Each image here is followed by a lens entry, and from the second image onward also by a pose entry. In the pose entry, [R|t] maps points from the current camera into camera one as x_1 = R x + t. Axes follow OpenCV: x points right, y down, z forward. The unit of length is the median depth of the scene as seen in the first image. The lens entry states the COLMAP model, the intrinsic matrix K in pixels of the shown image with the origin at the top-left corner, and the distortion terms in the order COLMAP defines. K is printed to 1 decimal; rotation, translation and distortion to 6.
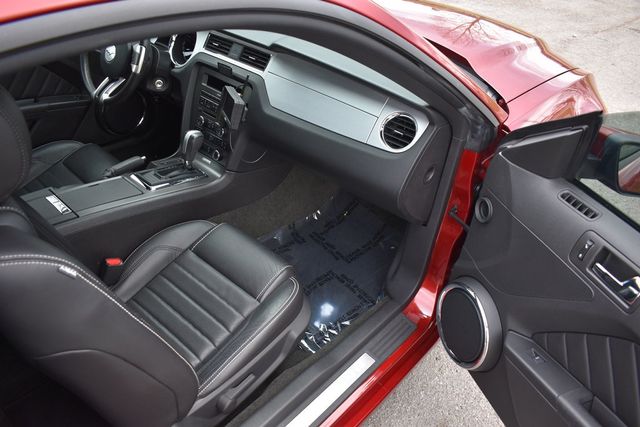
lens RADIAL K [[496.9, 0, 318.9], [0, 496.9, 215.7], [0, 0, 1]] dist [-0.092463, 0.009584]
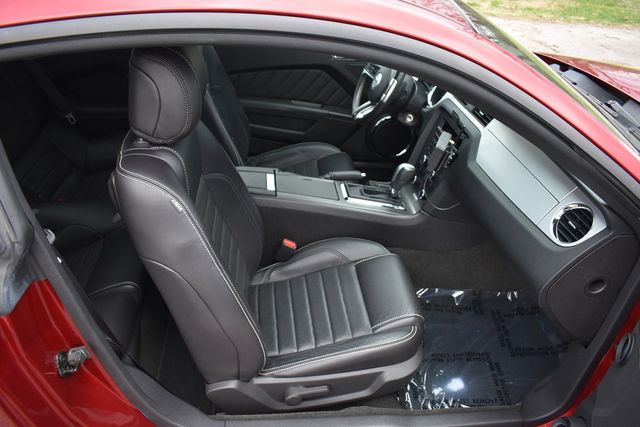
lens RADIAL K [[496.9, 0, 323.6], [0, 496.9, 217.2], [0, 0, 1]] dist [-0.092463, 0.009584]
pose [[0.743642, 0.341490, -0.574787, 0.268801], [-0.400088, 0.916089, 0.026642, -0.024606], [0.535655, 0.210154, 0.817869, 0.055013]]
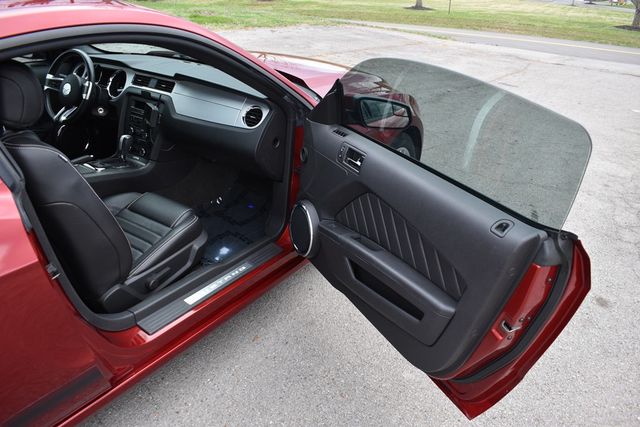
lens RADIAL K [[496.9, 0, 320.1], [0, 496.9, 213.8], [0, 0, 1]] dist [-0.092463, 0.009584]
pose [[0.988971, -0.072470, 0.129170, 0.122345], [0.092010, 0.984030, -0.152377, 0.352716], [-0.116064, 0.162581, 0.979845, -0.495667]]
